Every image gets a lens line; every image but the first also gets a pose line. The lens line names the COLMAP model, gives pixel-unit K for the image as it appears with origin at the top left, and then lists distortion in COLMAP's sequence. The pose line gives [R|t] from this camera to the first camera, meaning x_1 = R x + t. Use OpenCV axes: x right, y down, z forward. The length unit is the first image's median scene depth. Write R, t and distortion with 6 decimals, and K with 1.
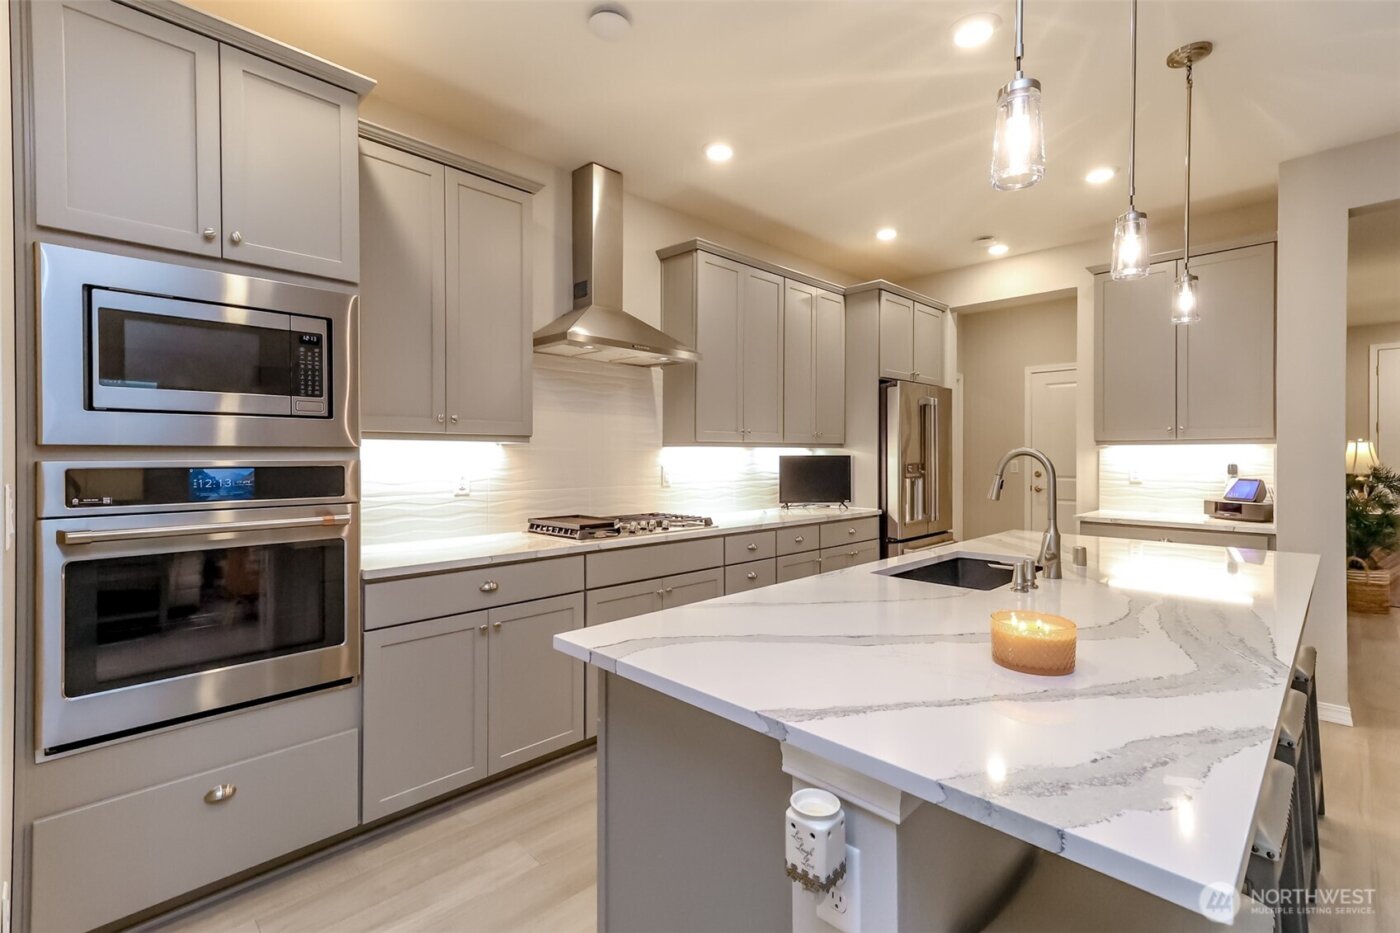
lens RADIAL K [[631.3, 0, 691.3], [0, 631.3, 455.5], [0, 0, 1]] dist [0.017537, -0.001684]
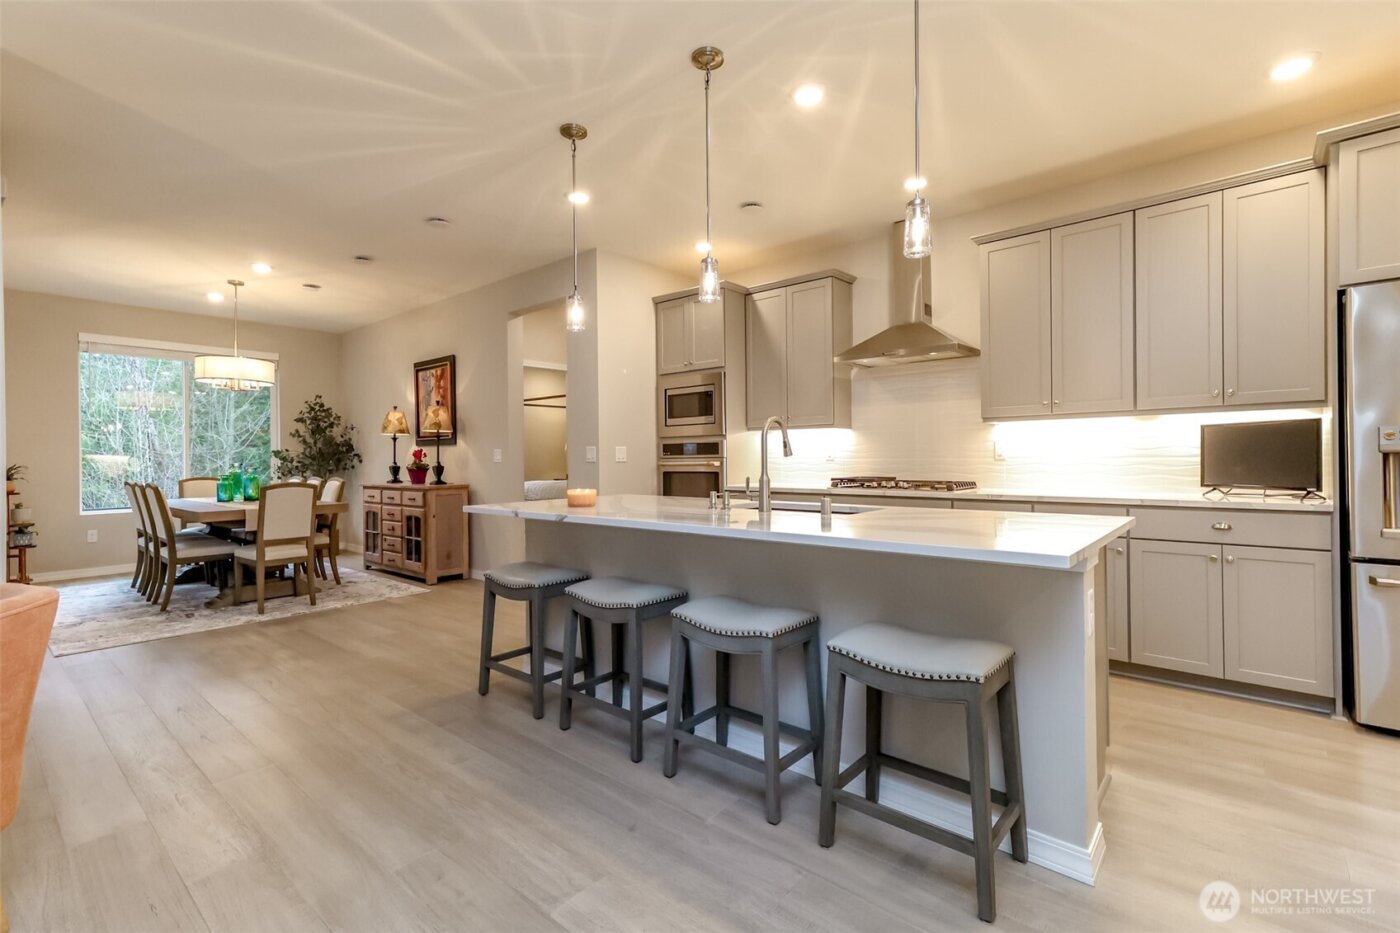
lens RADIAL K [[631.3, 0, 711.8], [0, 631.3, 458.5], [0, 0, 1]] dist [0.017537, -0.001684]
pose [[0.084580, 0.002863, -0.996413, 1.508601], [0.011452, 0.999927, 0.003845, 0.054854], [0.996351, -0.011736, 0.084541, 0.607568]]
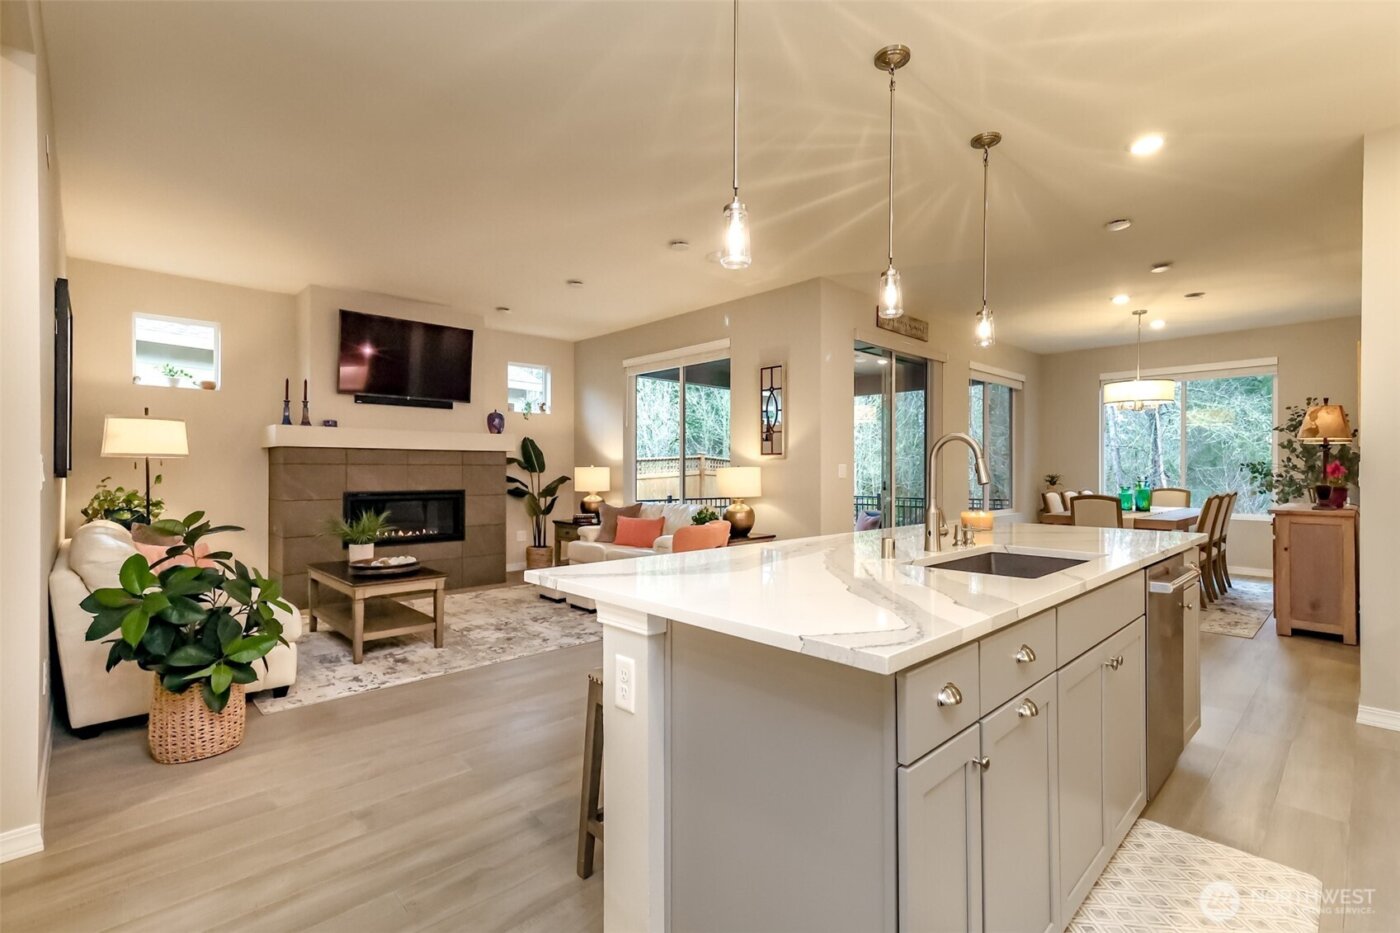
lens RADIAL K [[631.3, 0, 702.0], [0, 631.3, 468.7], [0, 0, 1]] dist [0.017537, -0.001684]
pose [[-0.999883, 0.000203, 0.015306, 0.760462], [0.000140, 0.999992, -0.004079, 0.042105], [-0.015307, -0.004076, -0.999875, 1.668612]]
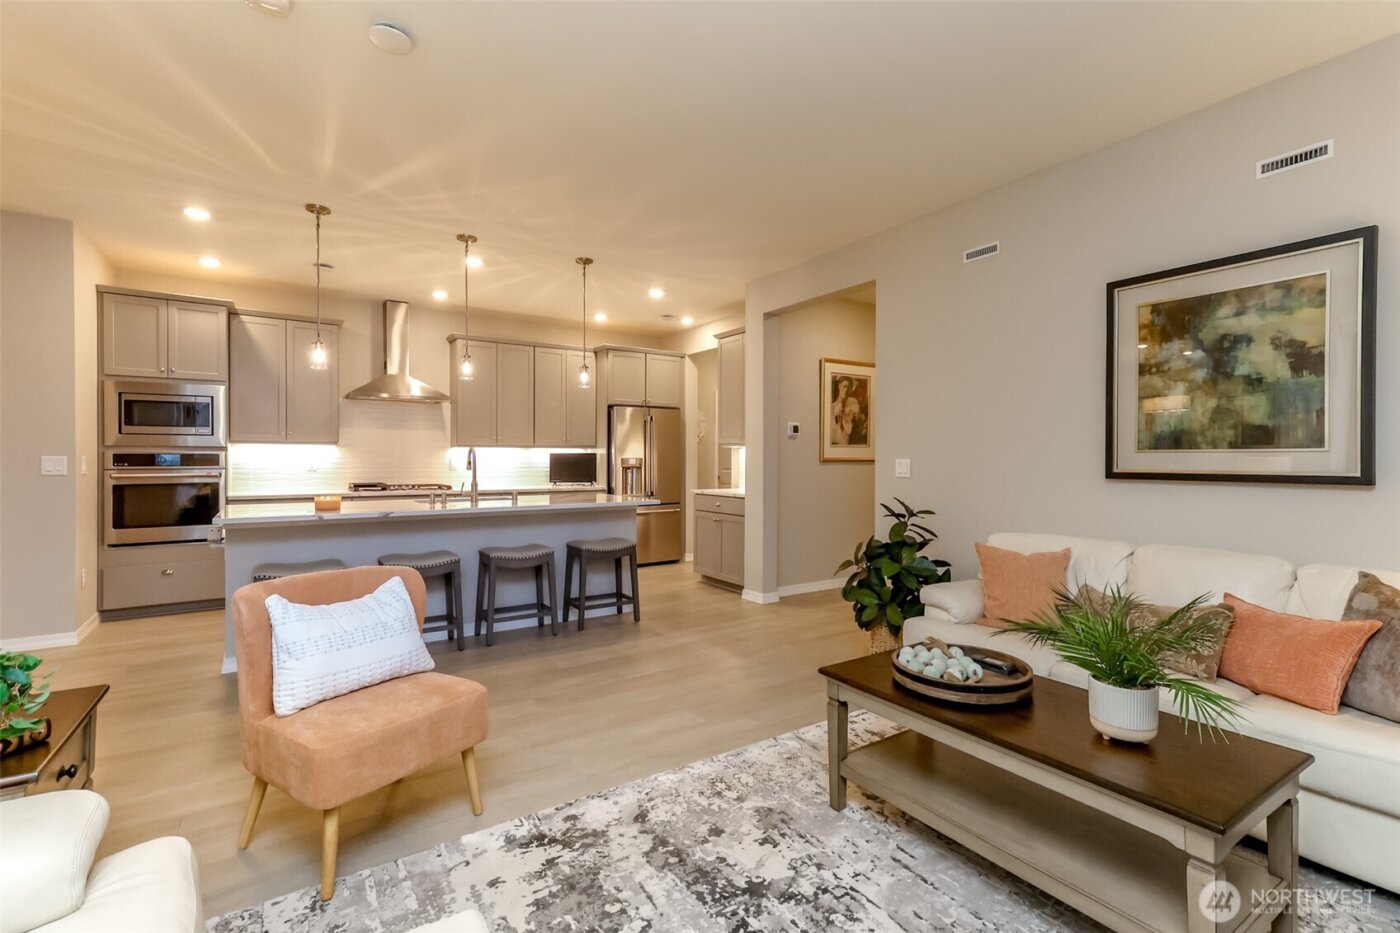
lens RADIAL K [[631.3, 0, 709.6], [0, 631.3, 463.5], [0, 0, 1]] dist [0.017537, -0.001684]
pose [[0.983398, 0.005797, -0.181372, 1.469224], [-0.004176, 0.999948, 0.009318, 0.017053], [0.181416, -0.008405, 0.983370, -0.917524]]
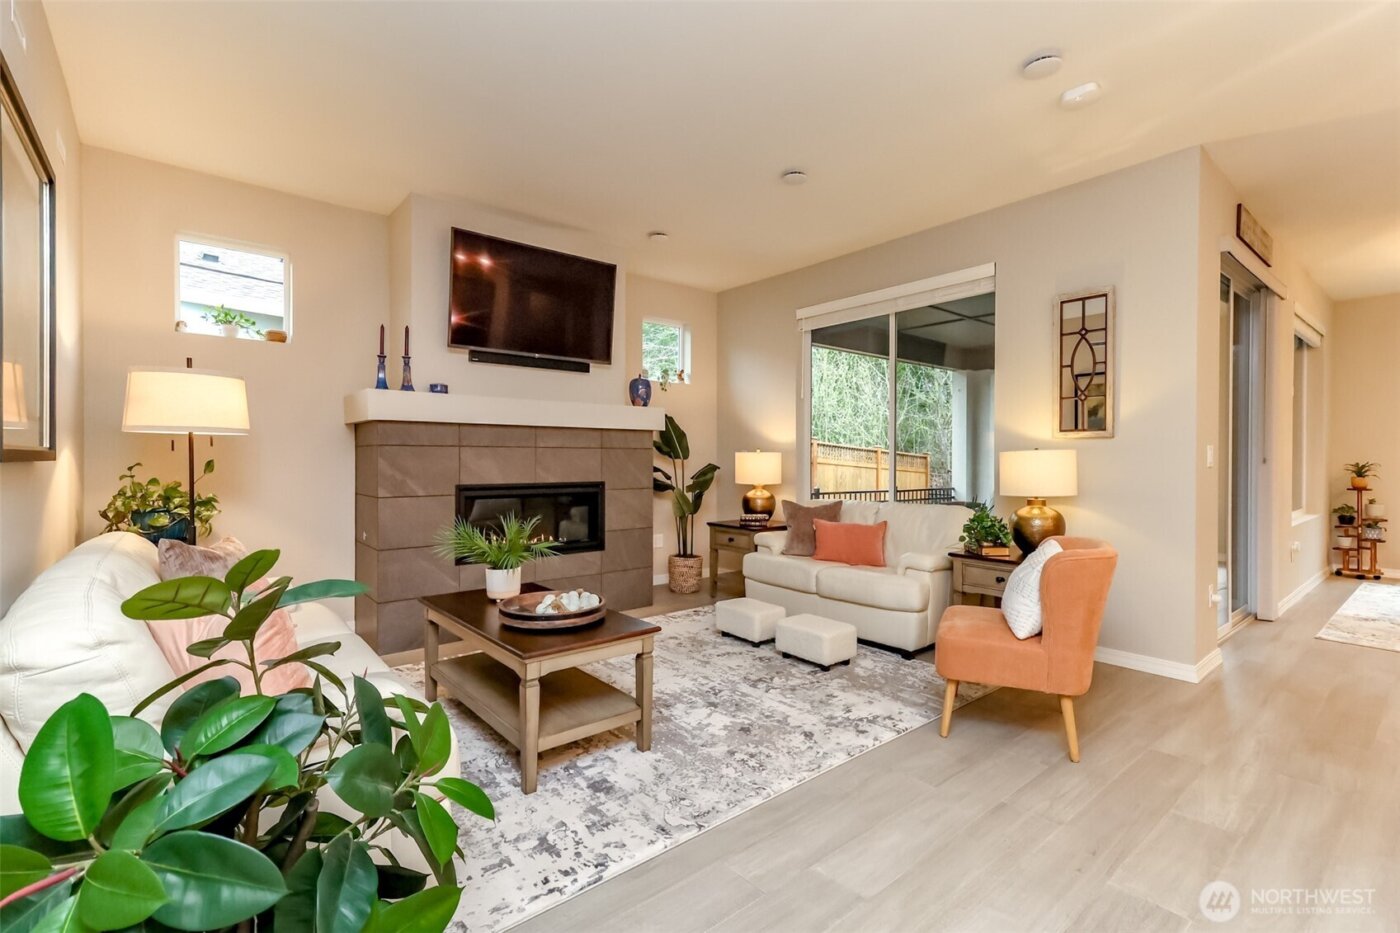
lens RADIAL K [[631.3, 0, 697.5], [0, 631.3, 461.1], [0, 0, 1]] dist [0.017537, -0.001684]
pose [[-0.996344, -0.001269, 0.085419, 1.317280], [-0.001145, 0.999998, 0.001506, 0.051876], [-0.085420, 0.001403, -0.996344, 0.984462]]
